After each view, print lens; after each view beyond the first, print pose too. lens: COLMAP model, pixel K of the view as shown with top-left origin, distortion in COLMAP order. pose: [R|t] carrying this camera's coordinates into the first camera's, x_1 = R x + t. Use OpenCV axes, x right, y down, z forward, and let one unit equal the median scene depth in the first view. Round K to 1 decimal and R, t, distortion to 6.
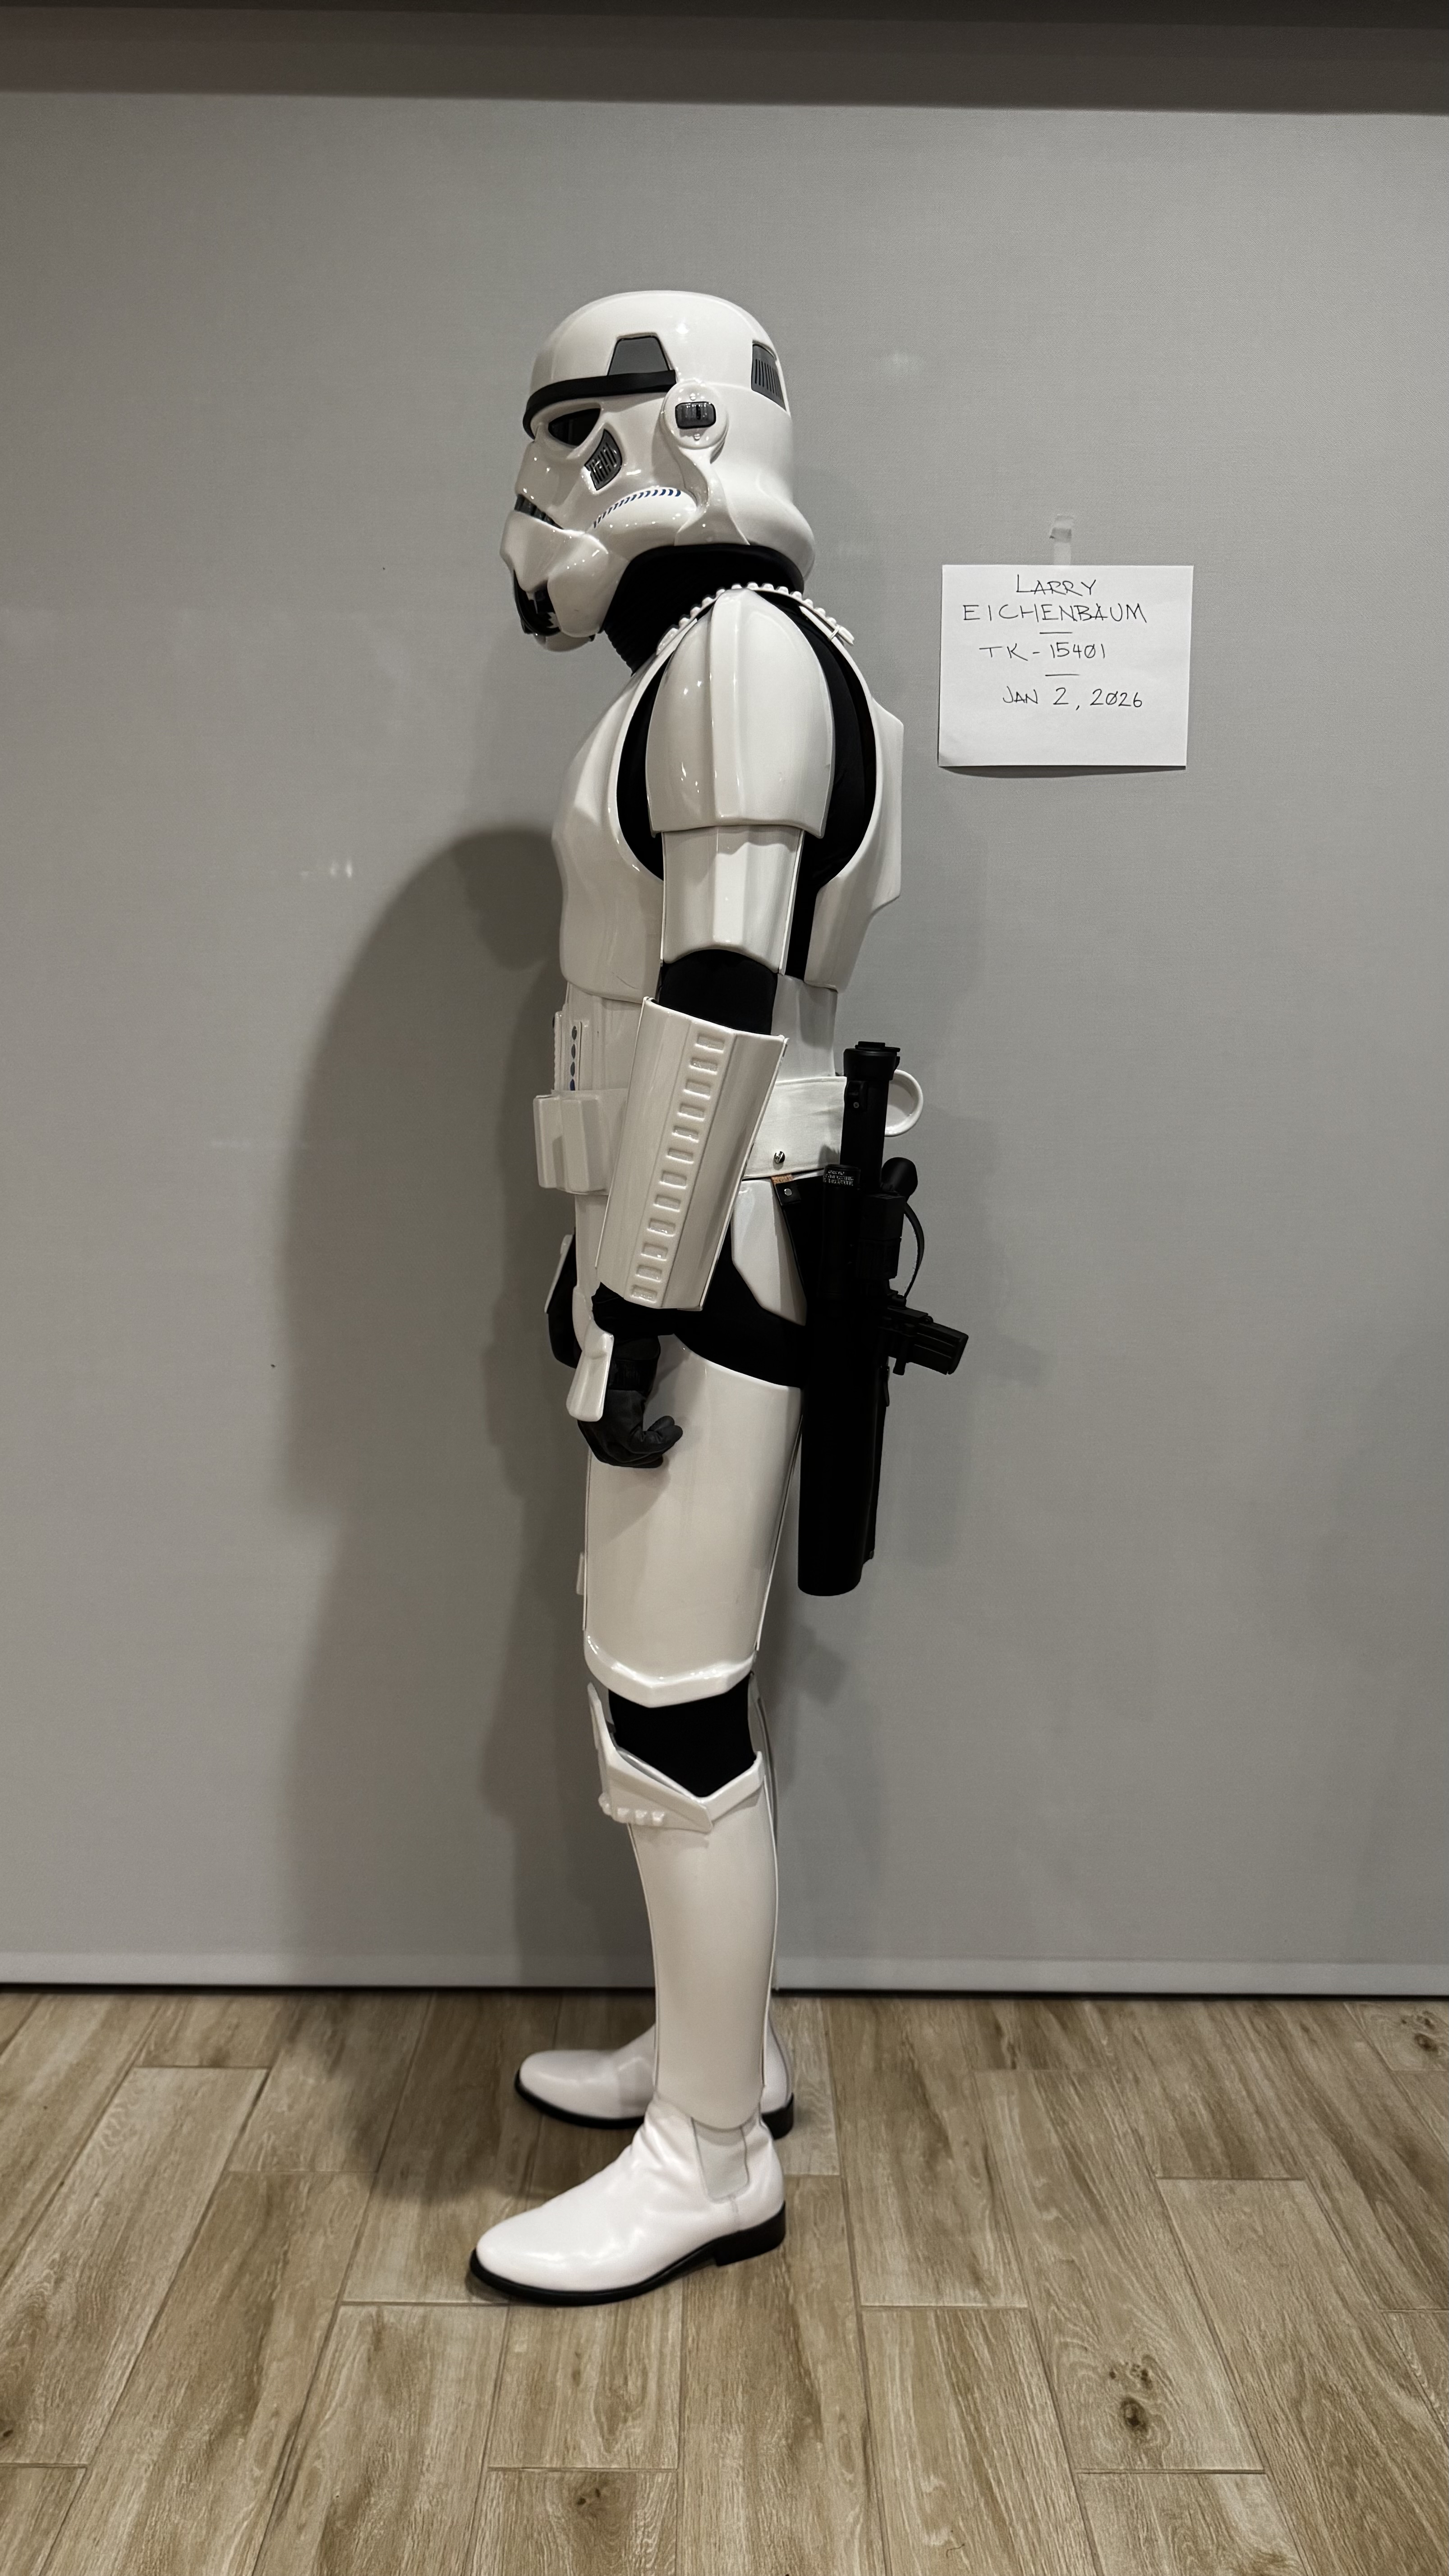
lens RADIAL K [[1810.9, 0, 724.5], [0, 1810.9, 1288.0], [0, 0, 1]] dist [-0.006292, 0.000161]
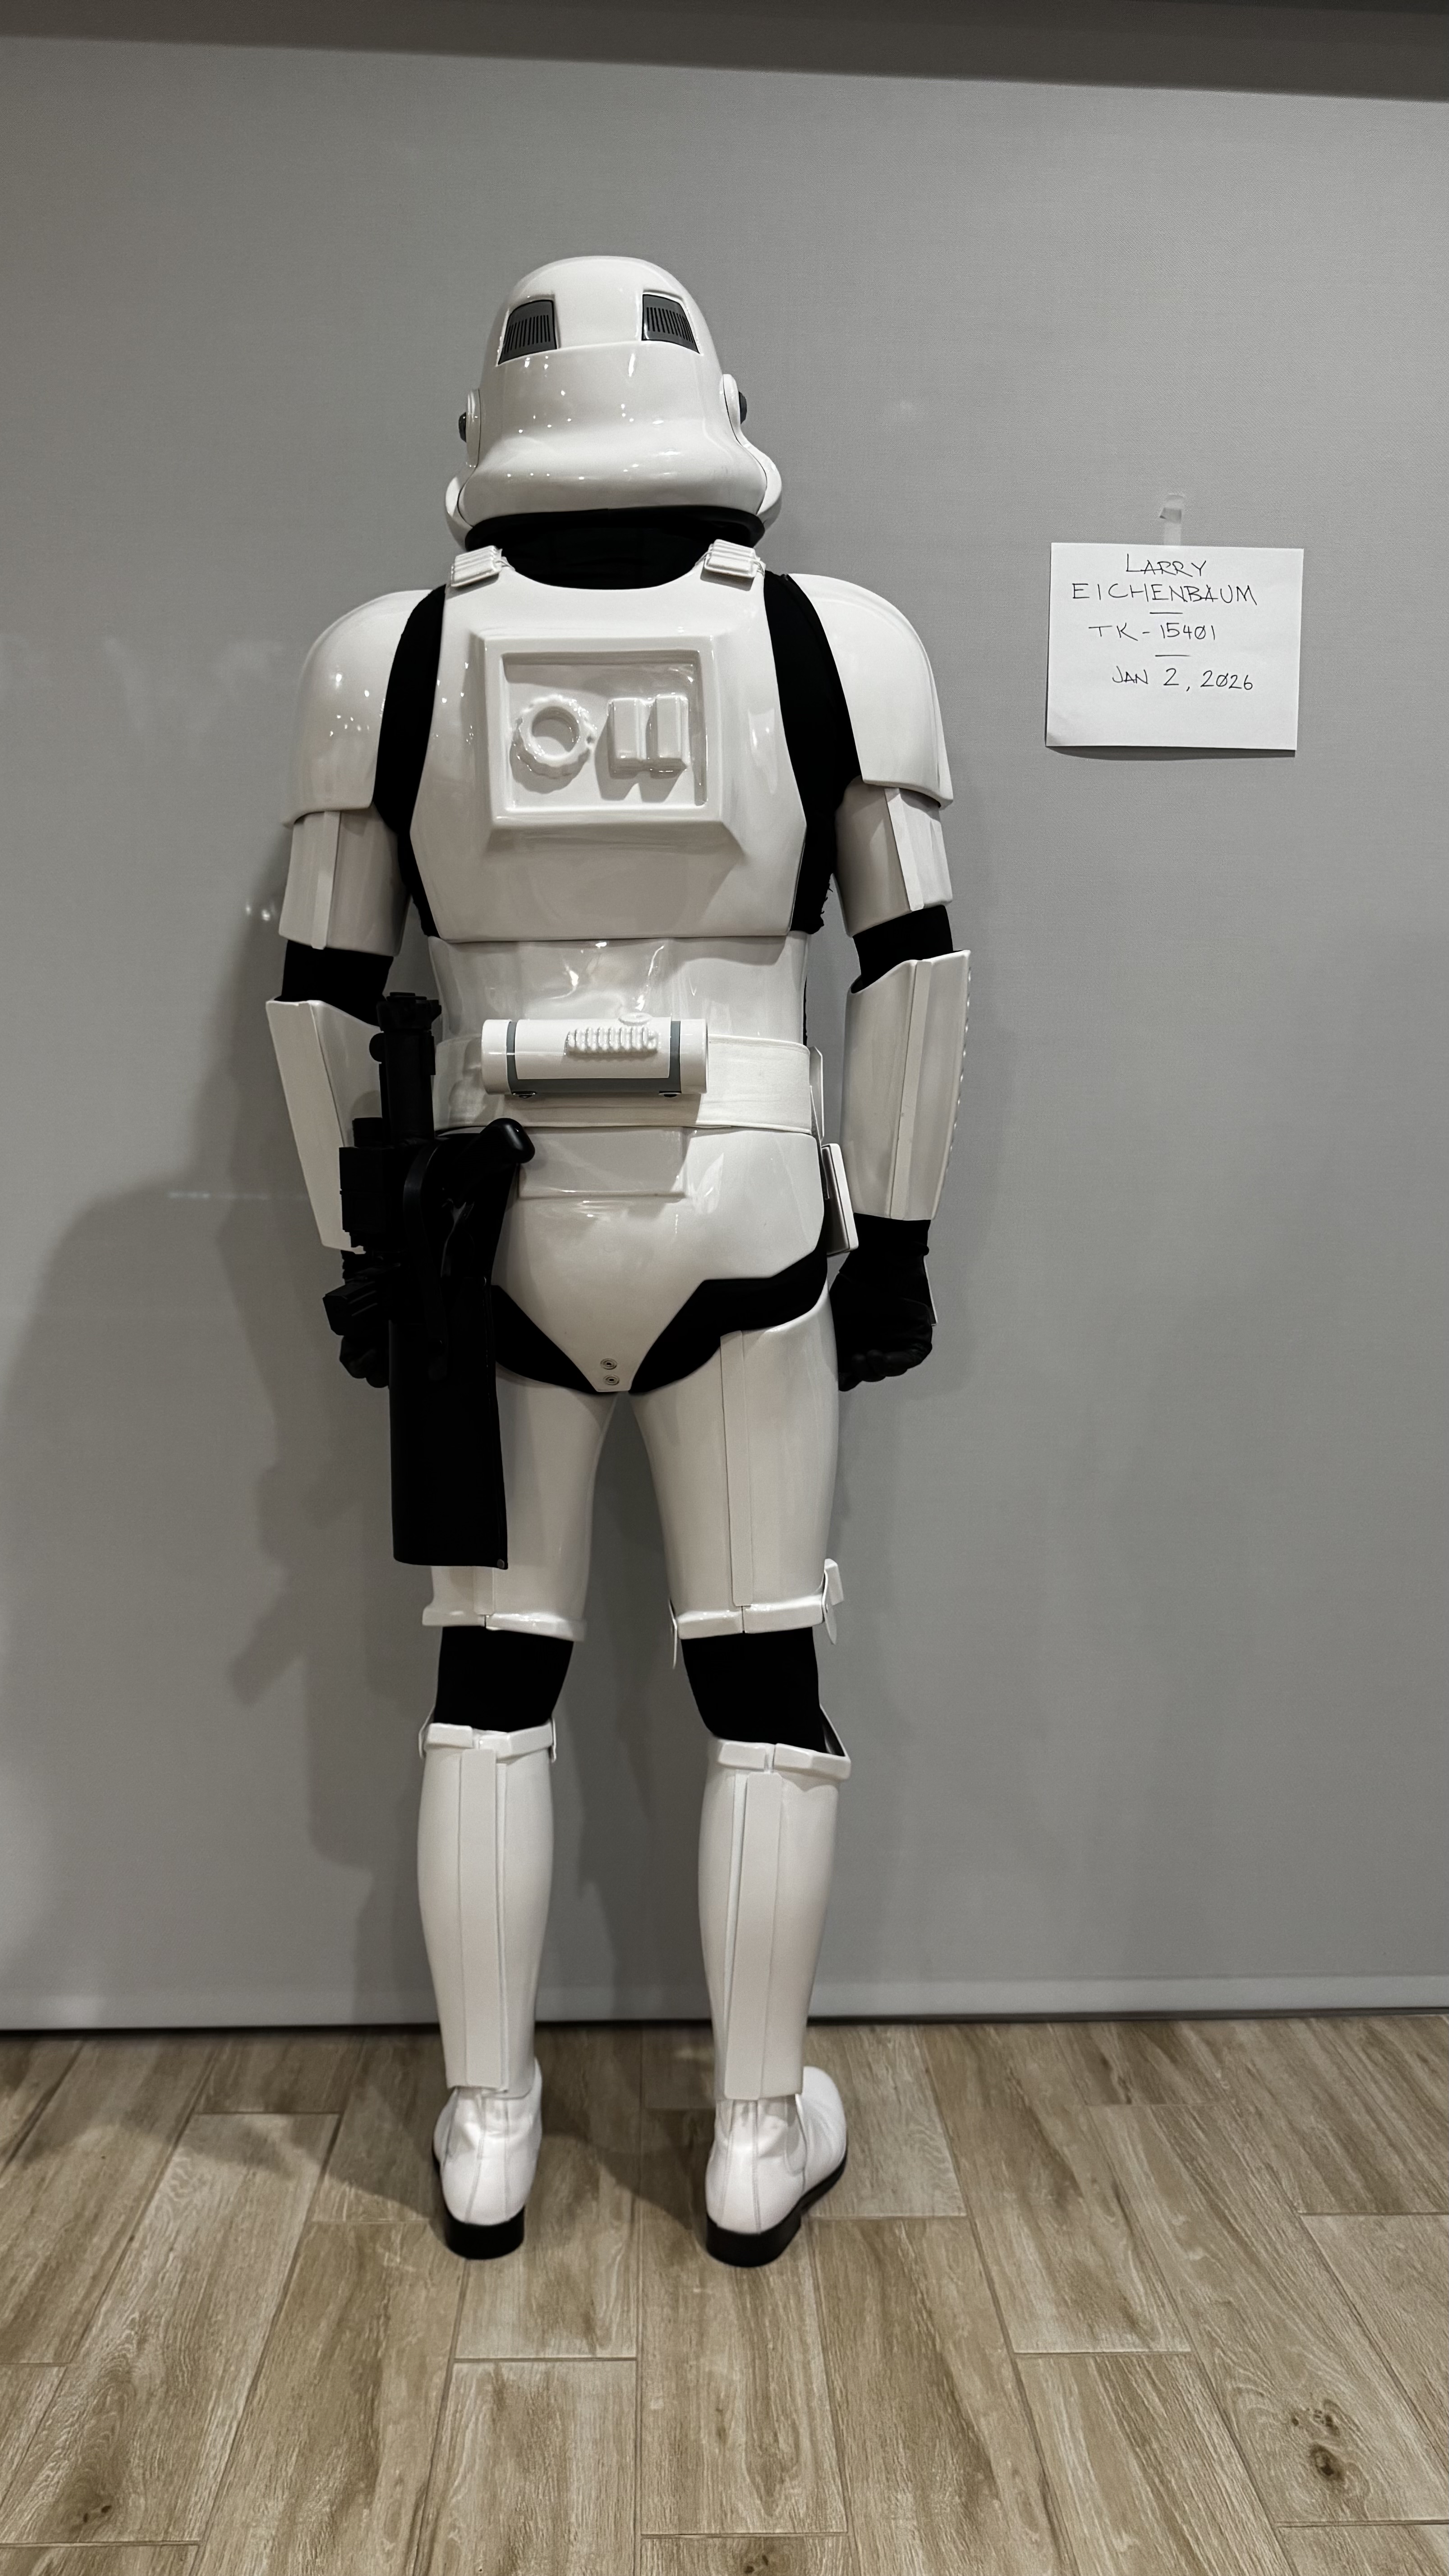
lens RADIAL K [[1810.9, 0, 724.5], [0, 1810.9, 1288.0], [0, 0, 1]] dist [-0.006292, 0.000161]
pose [[0.999388, 0.003068, 0.034840, -0.108507], [-0.001762, 0.999297, -0.037454, 0.049062], [-0.034931, 0.037370, 0.998691, 0.053420]]
